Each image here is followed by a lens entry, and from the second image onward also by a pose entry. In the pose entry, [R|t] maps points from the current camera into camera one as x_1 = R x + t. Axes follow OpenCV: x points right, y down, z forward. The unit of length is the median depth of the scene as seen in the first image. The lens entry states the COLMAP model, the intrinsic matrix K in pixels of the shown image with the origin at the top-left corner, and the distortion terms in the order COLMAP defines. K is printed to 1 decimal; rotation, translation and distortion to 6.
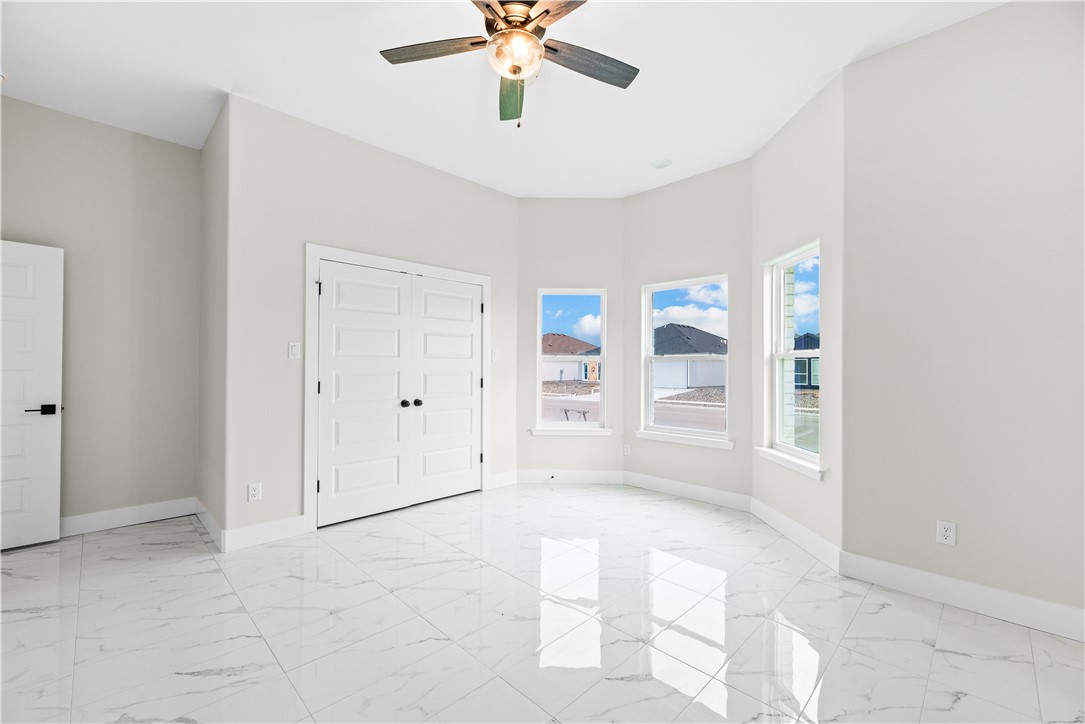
lens RADIAL K [[470.7, 0, 540.7], [0, 470.7, 360.1], [0, 0, 1]] dist [0.013697, 0.000260]
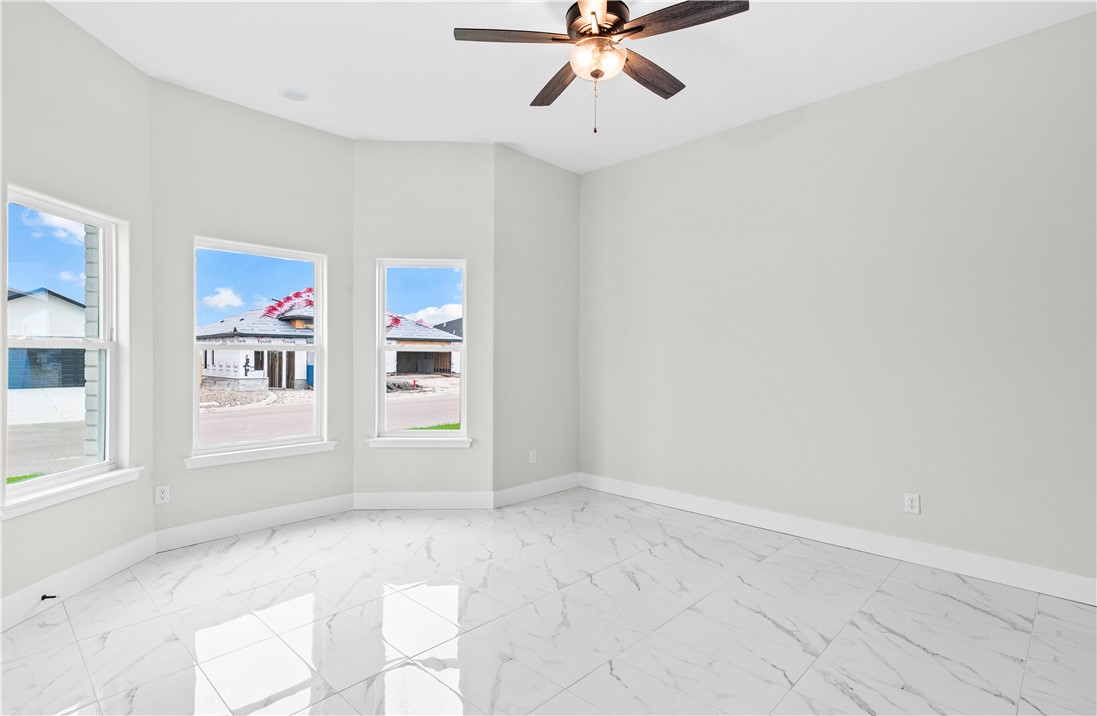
lens RADIAL K [[538.7, 0, 546.7], [0, 538.7, 360.7], [0, 0, 1]] dist [0.003807, 0.000635]
pose [[-0.052507, -0.008261, 0.998586, -0.637253], [-0.014487, 0.999867, 0.007510, 0.003646], [-0.998515, -0.014072, -0.052620, 0.629979]]
